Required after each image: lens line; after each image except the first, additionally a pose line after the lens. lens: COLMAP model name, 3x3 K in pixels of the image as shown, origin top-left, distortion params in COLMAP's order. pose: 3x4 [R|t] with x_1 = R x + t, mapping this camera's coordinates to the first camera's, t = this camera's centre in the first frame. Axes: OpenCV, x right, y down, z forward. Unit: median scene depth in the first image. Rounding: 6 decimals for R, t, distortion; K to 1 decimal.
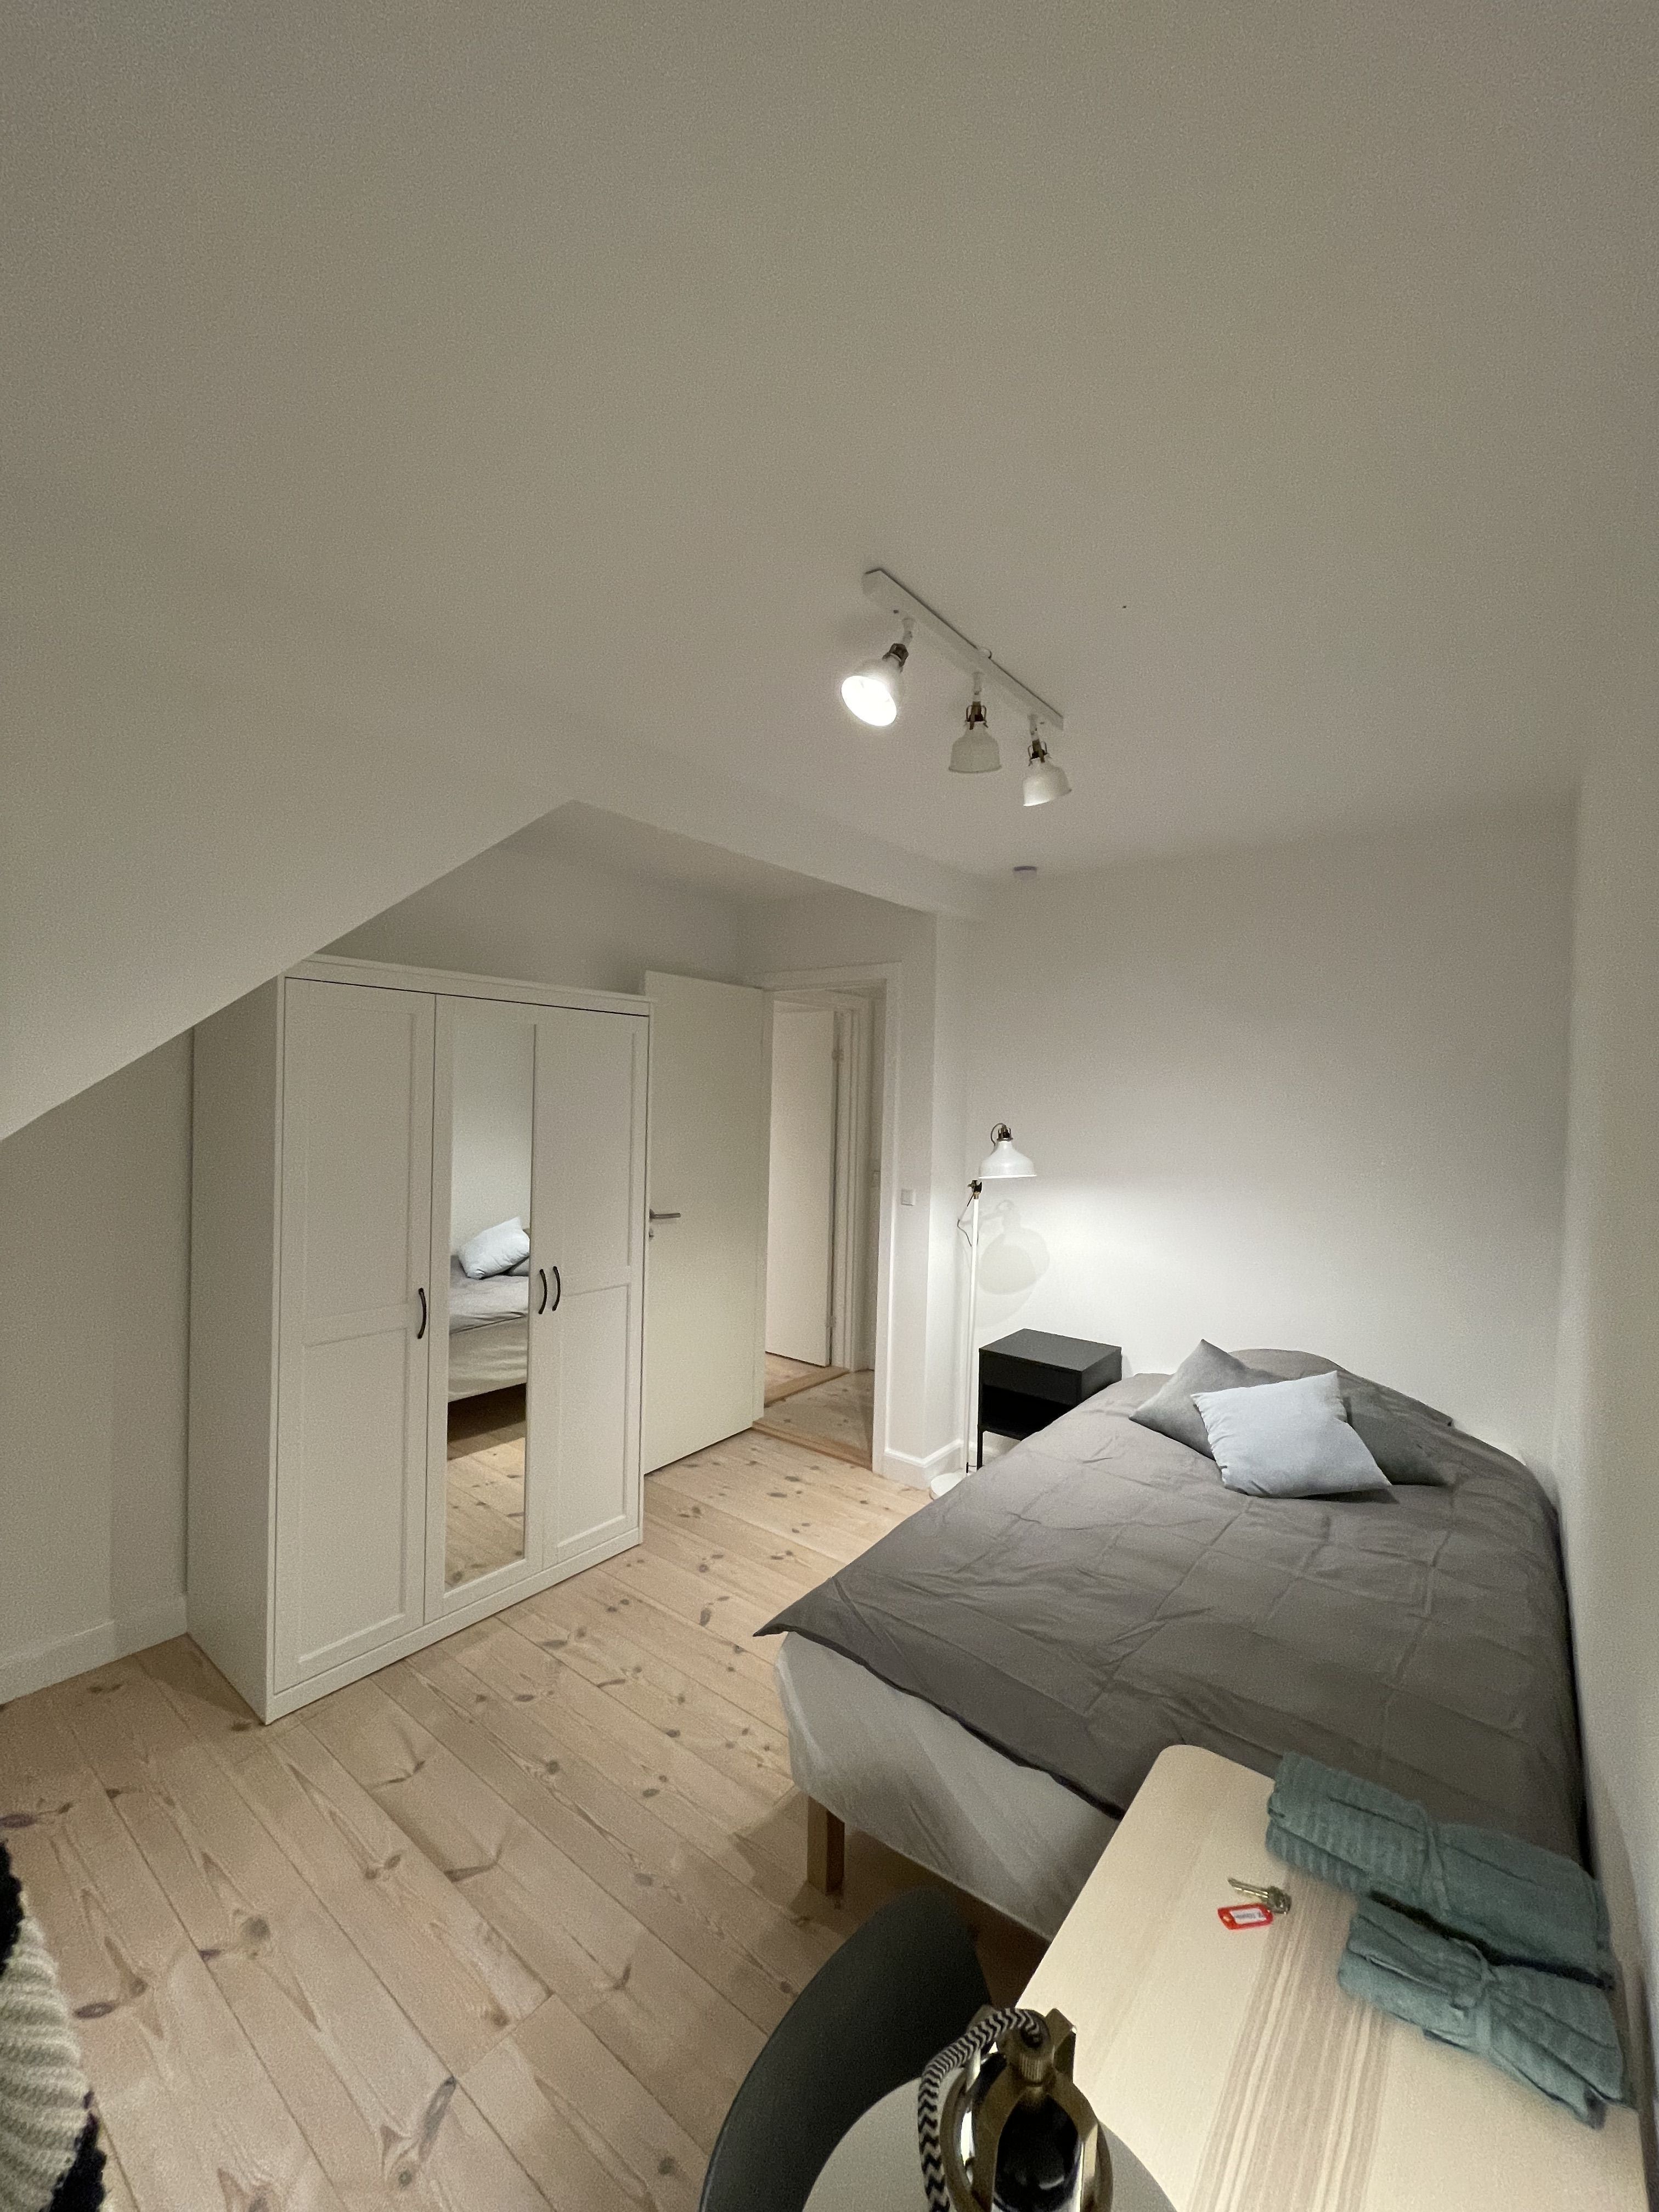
lens RADIAL K [[890.5, 0, 842.9], [0, 890.5, 1090.9], [0, 0, 1]] dist [-0.001979, -0.000432]
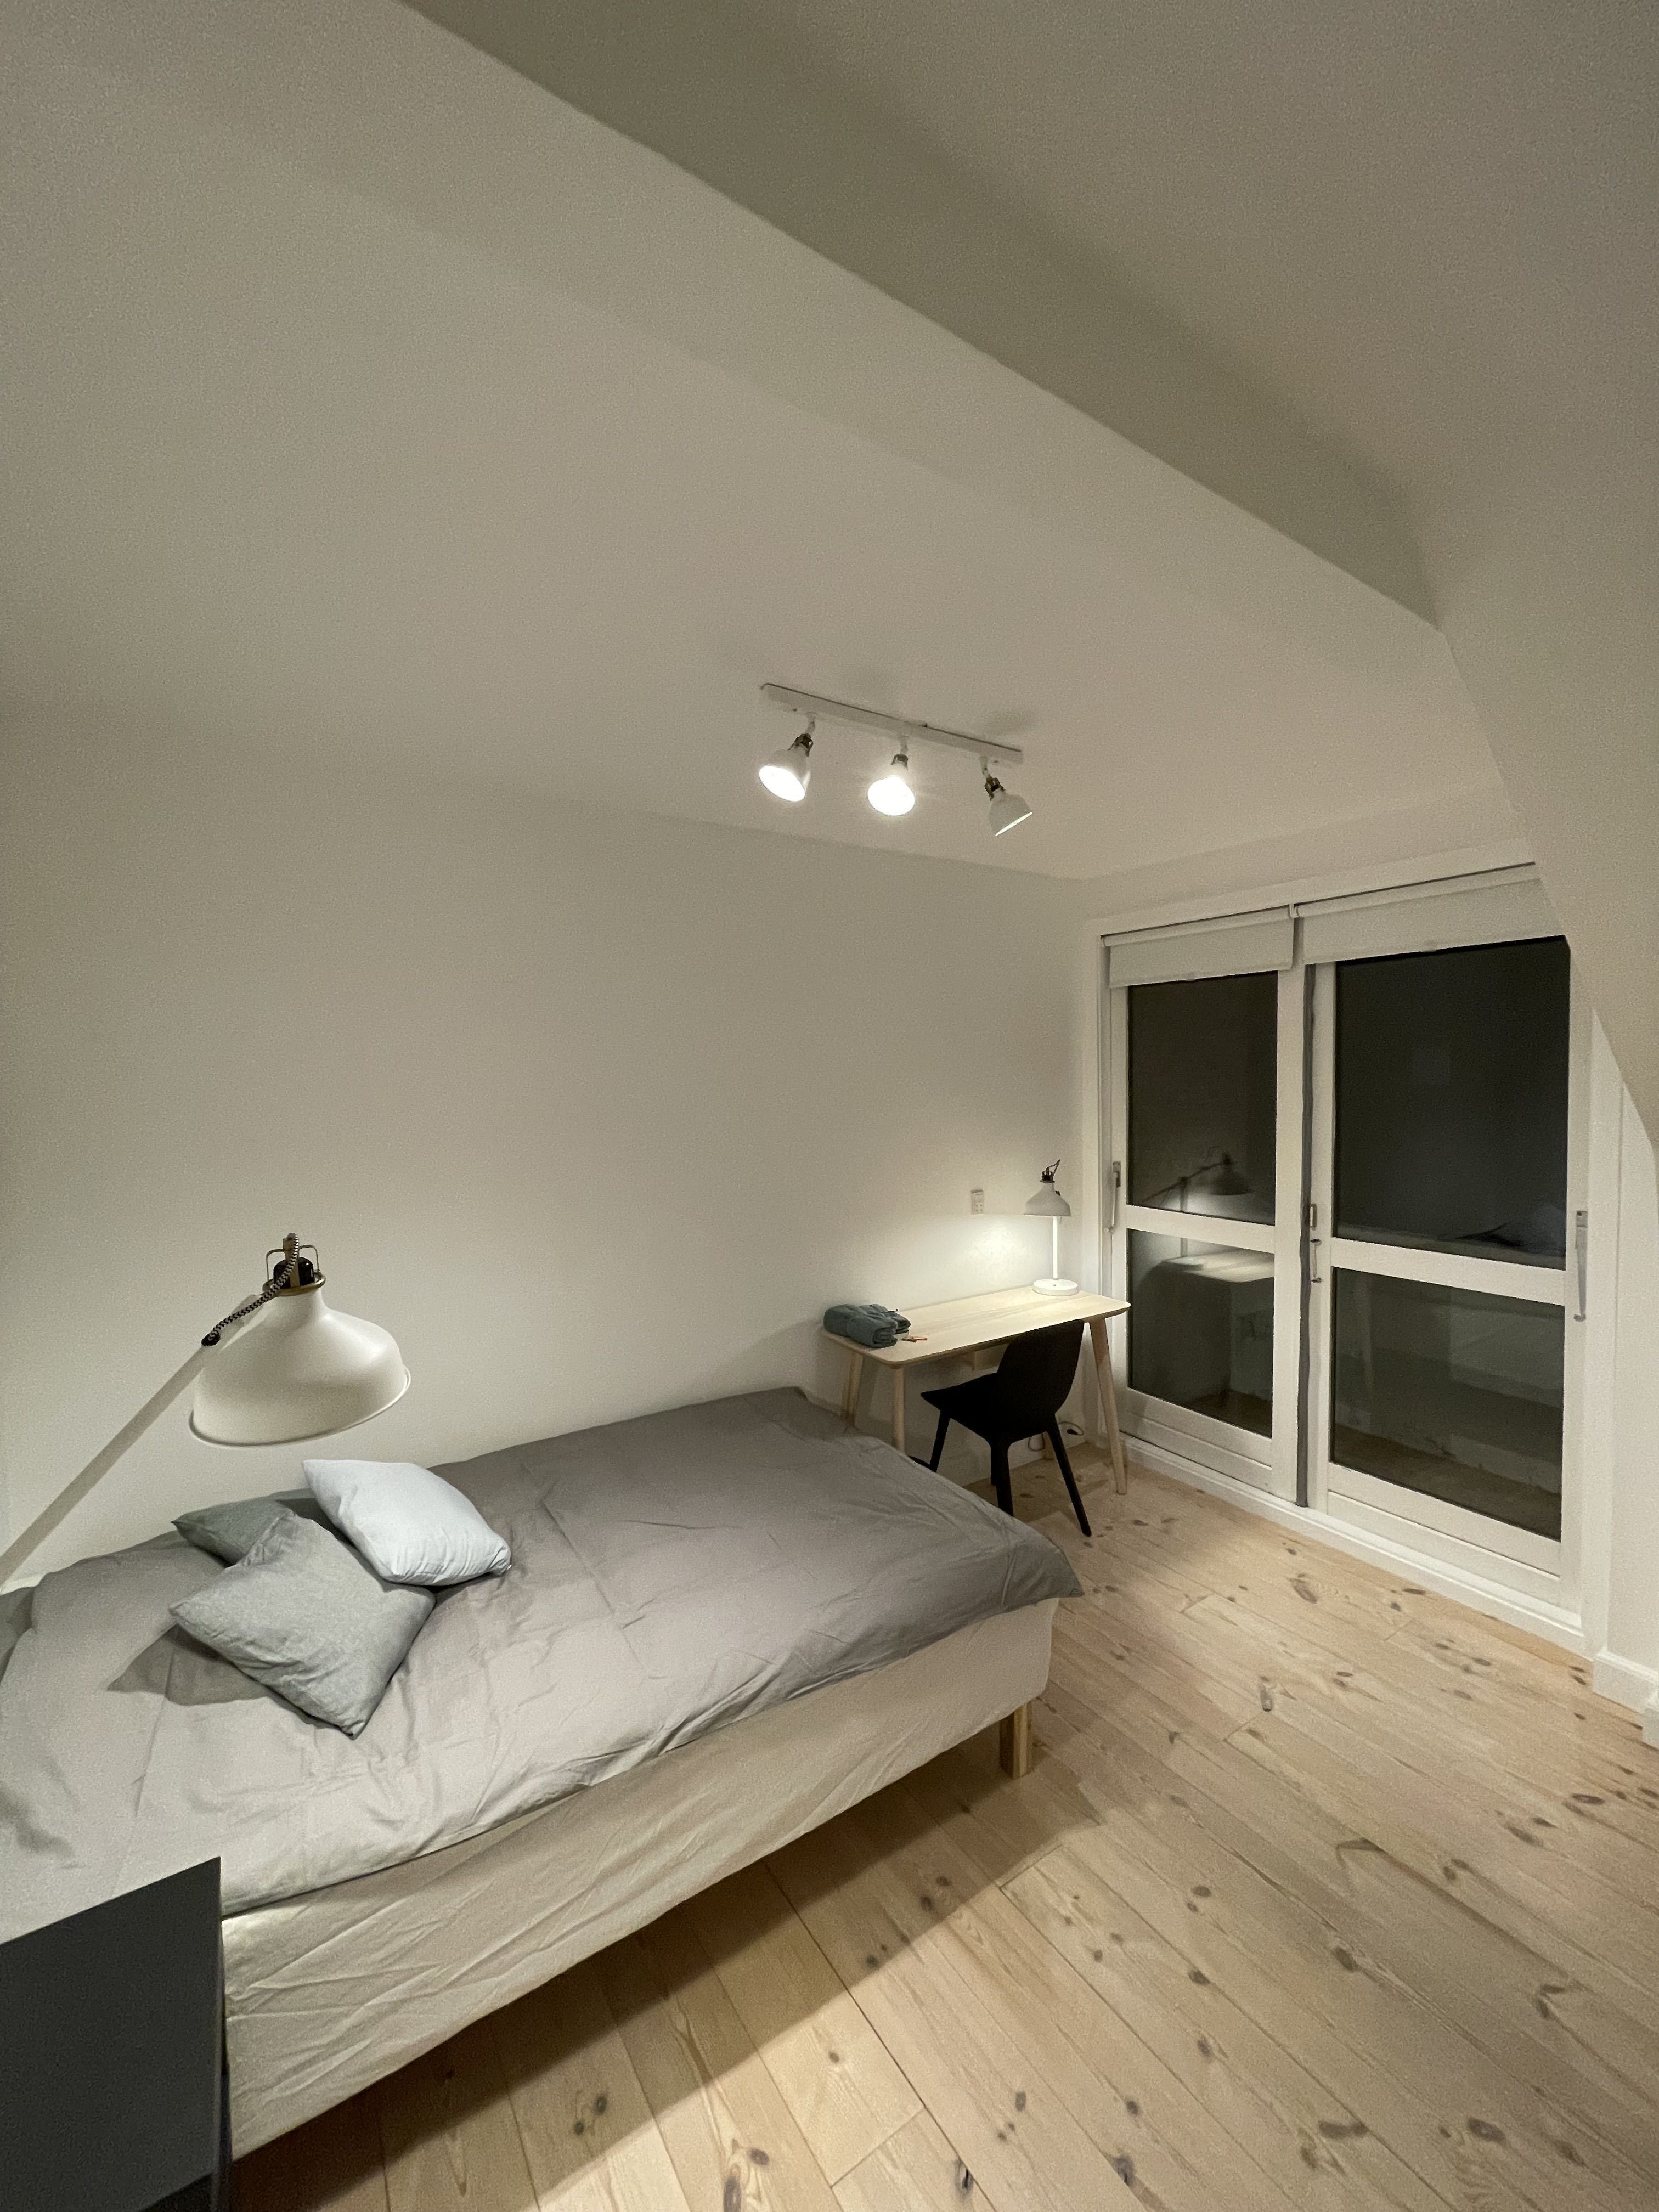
lens RADIAL K [[890.5, 0, 824.4], [0, 890.5, 1112.4], [0, 0, 1]] dist [-0.001979, -0.000432]
pose [[-0.942506, -0.026822, 0.333111, -0.139594], [-0.010621, 0.998675, 0.050361, -0.036498], [-0.334020, 0.043928, -0.941542, 2.000098]]
